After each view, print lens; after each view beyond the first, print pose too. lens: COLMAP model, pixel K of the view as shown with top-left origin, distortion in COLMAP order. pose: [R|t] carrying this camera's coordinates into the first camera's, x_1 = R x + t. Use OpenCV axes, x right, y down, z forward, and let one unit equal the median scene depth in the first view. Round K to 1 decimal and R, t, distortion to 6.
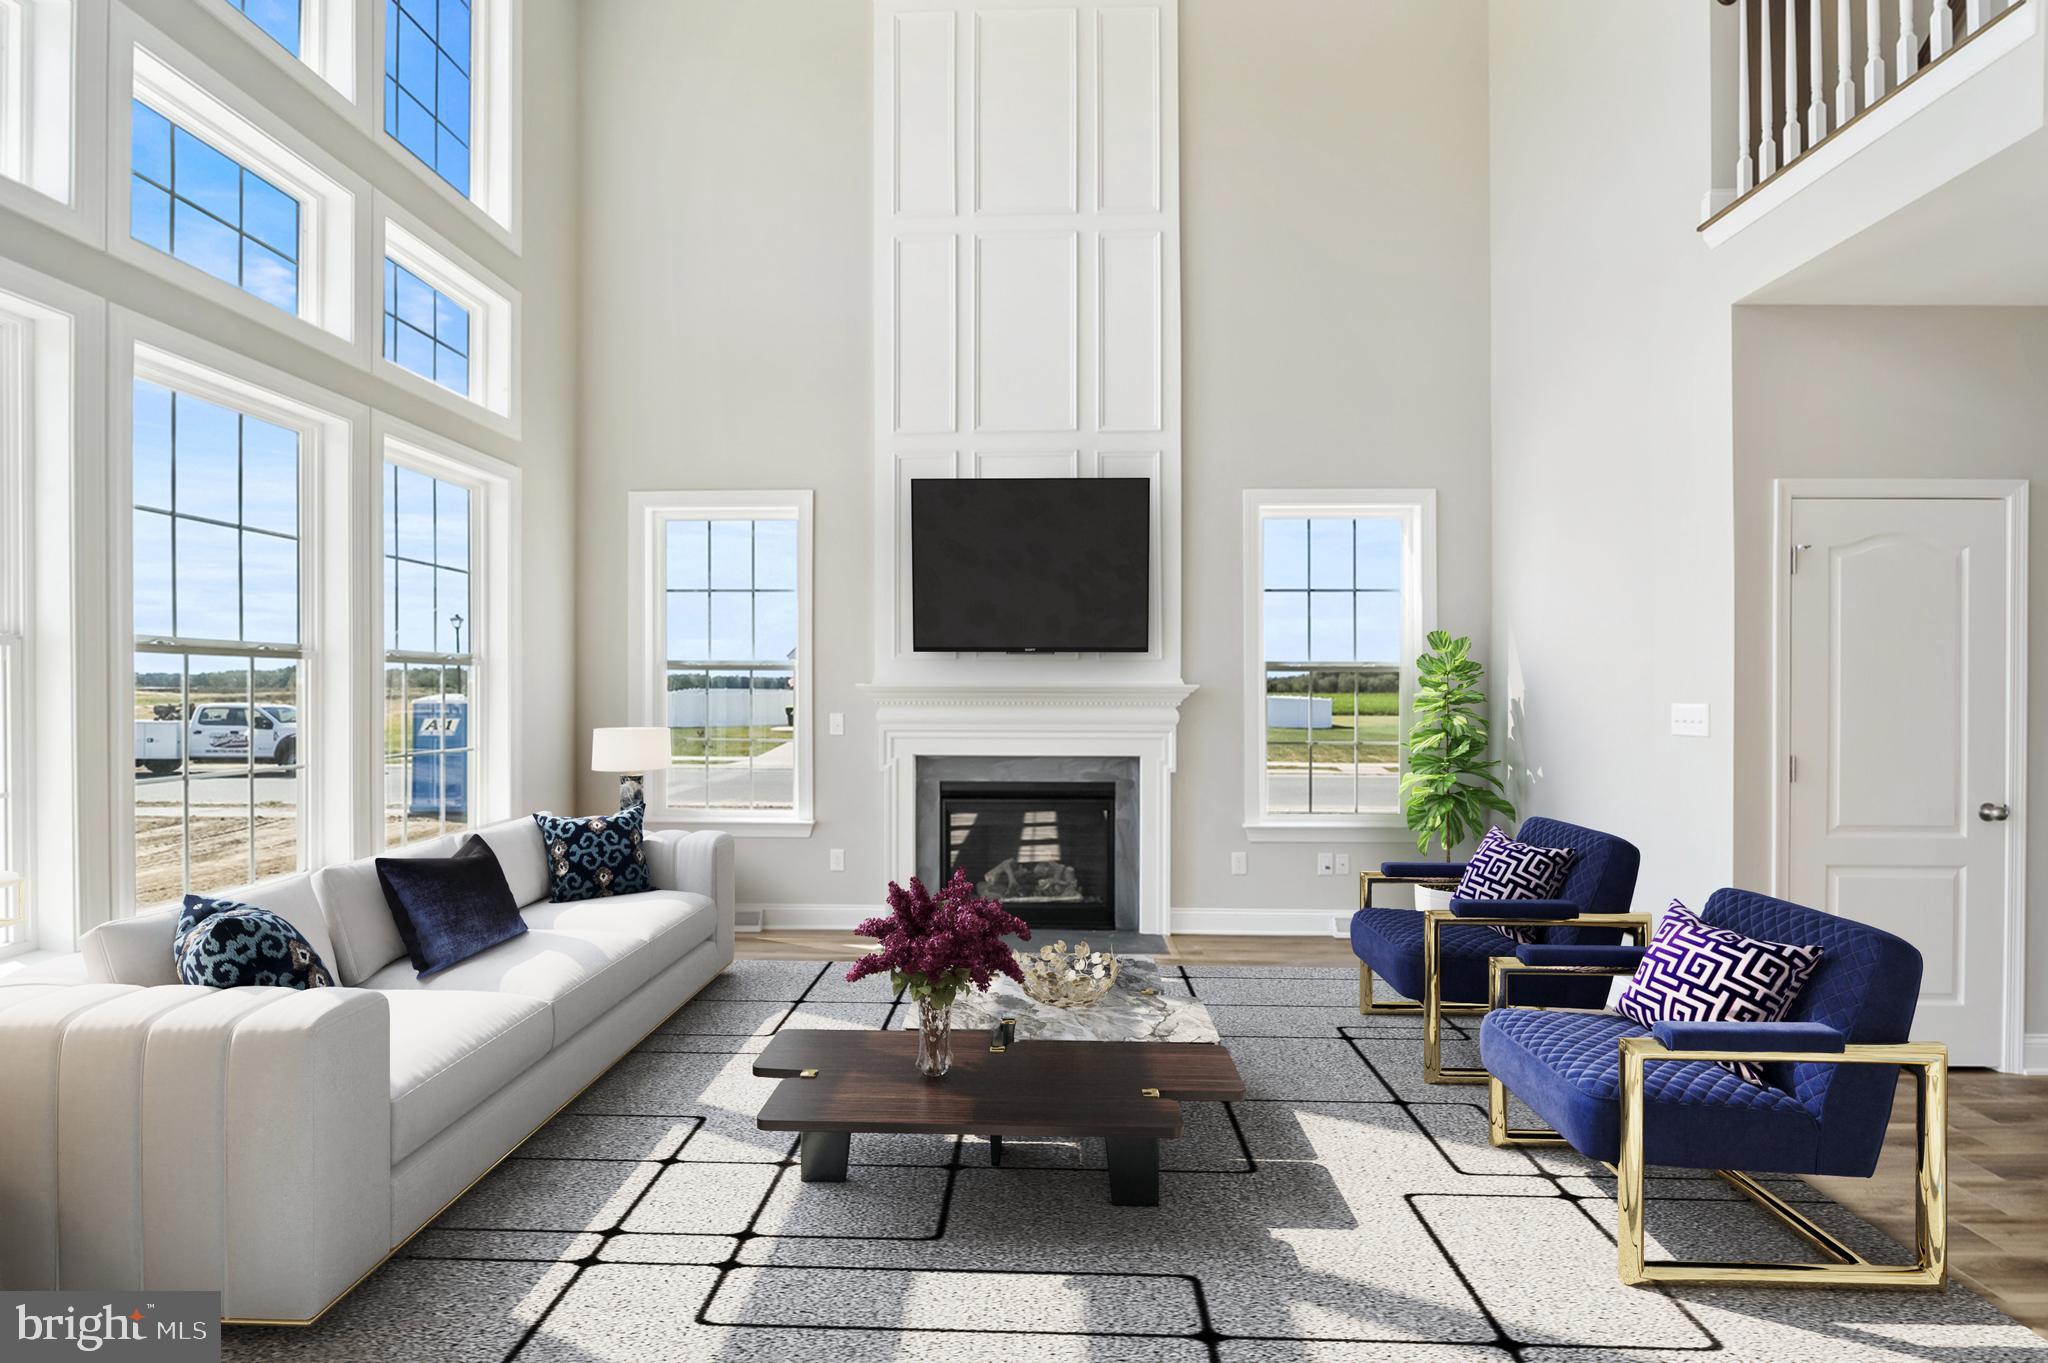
lens RADIAL K [[945.2, 0, 1018.6], [0, 945.2, 690.1], [0, 0, 1]] dist [-0.013990, -0.000068]
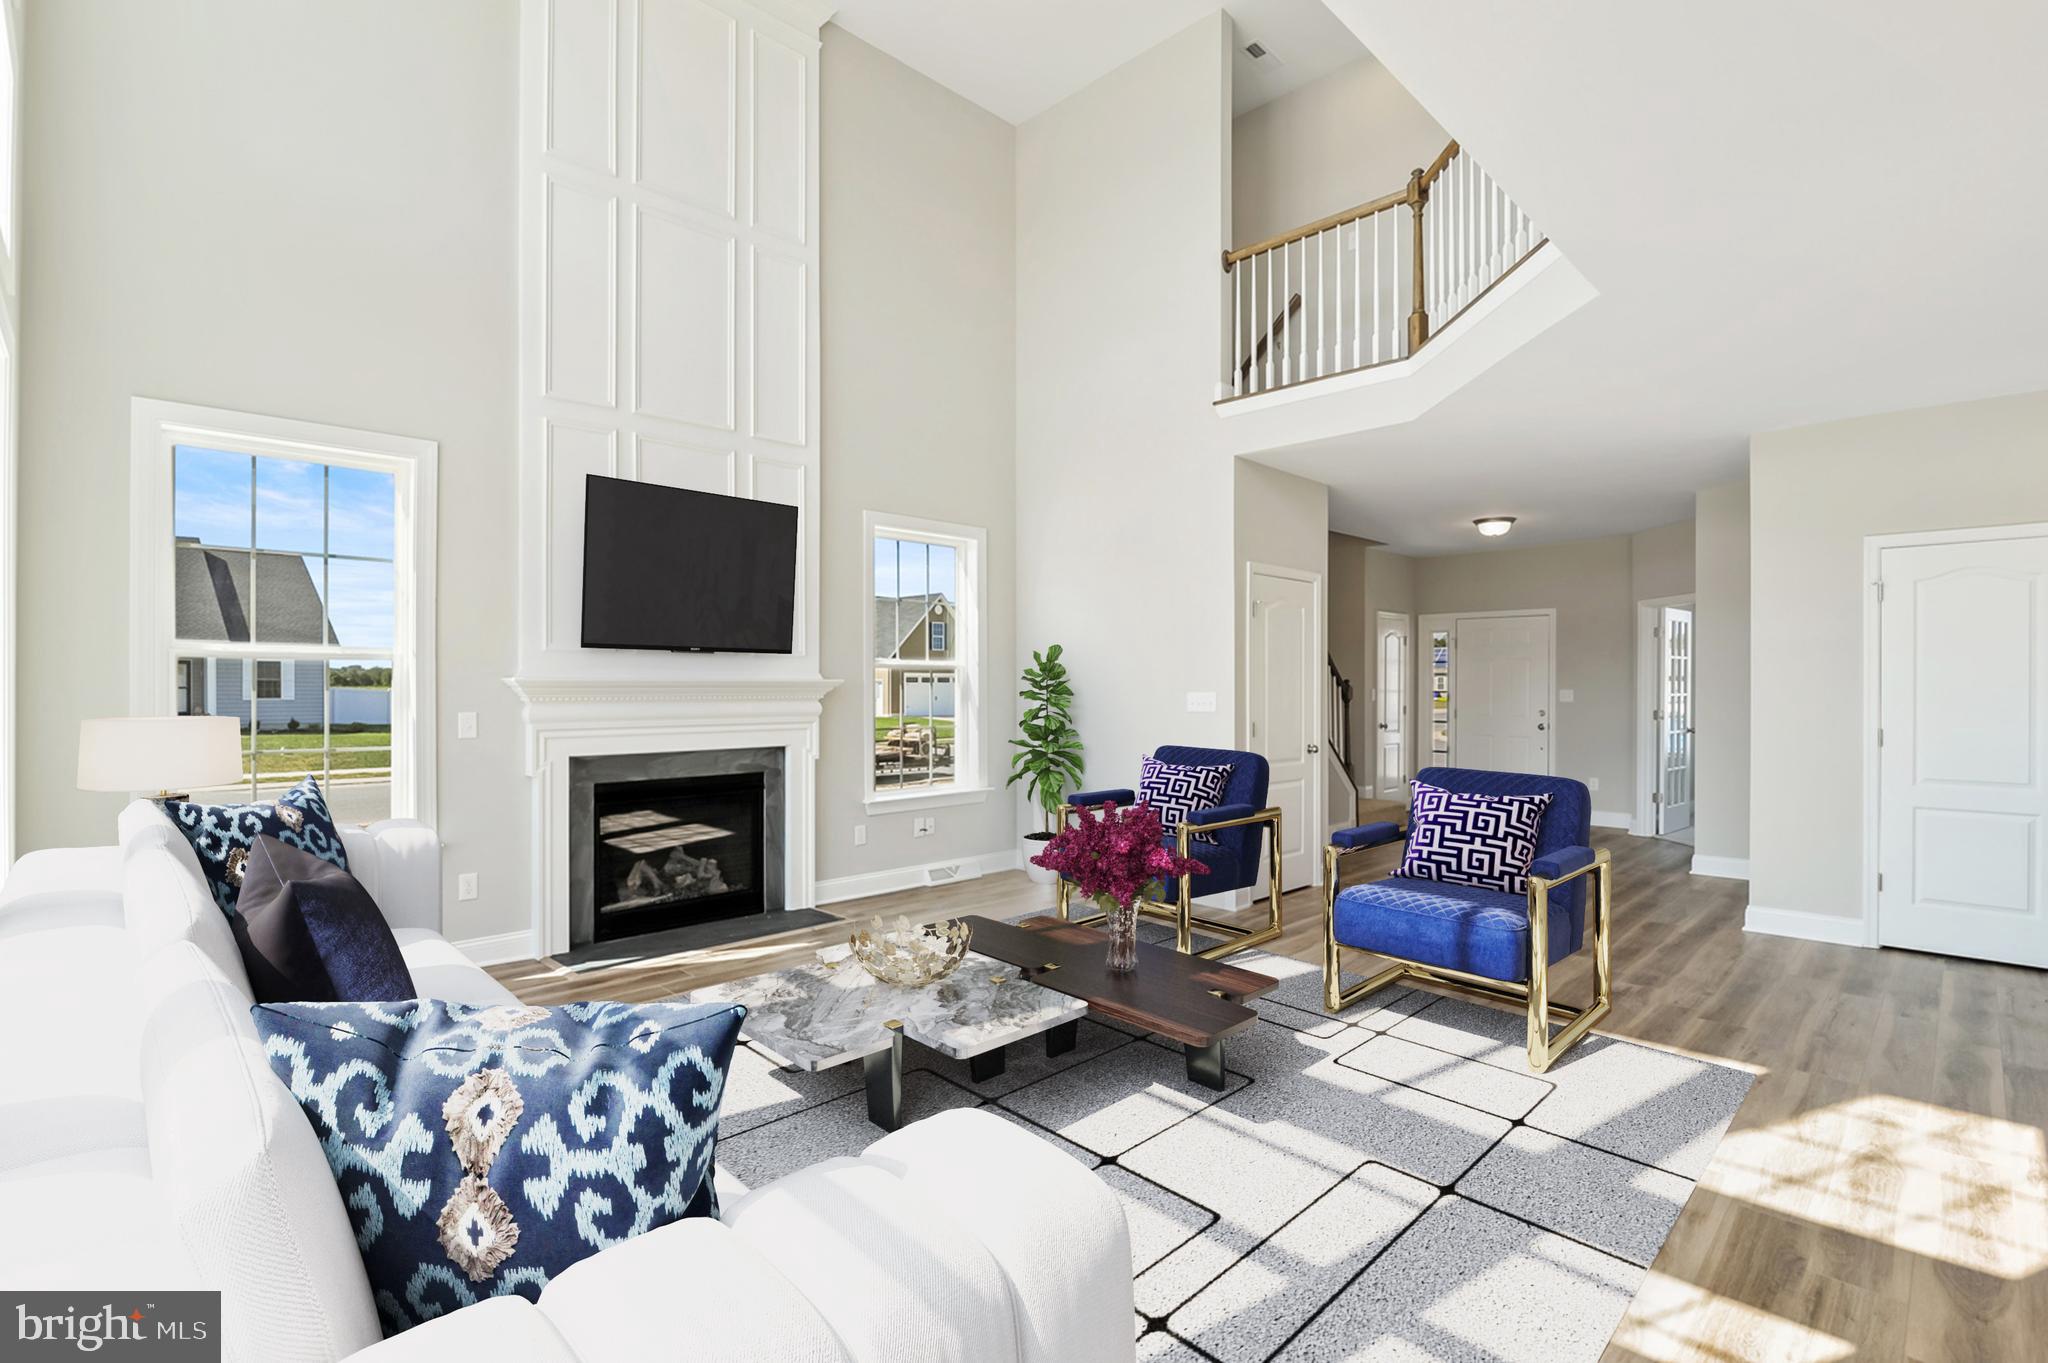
lens RADIAL K [[945.2, 0, 1019.7], [0, 945.2, 677.7], [0, 0, 1]] dist [-0.013990, -0.000068]
pose [[0.692577, 0.002423, 0.721340, -0.462062], [-0.001288, 0.999997, -0.002122, -0.005531], [-0.721343, 0.000540, 0.692578, 0.064472]]
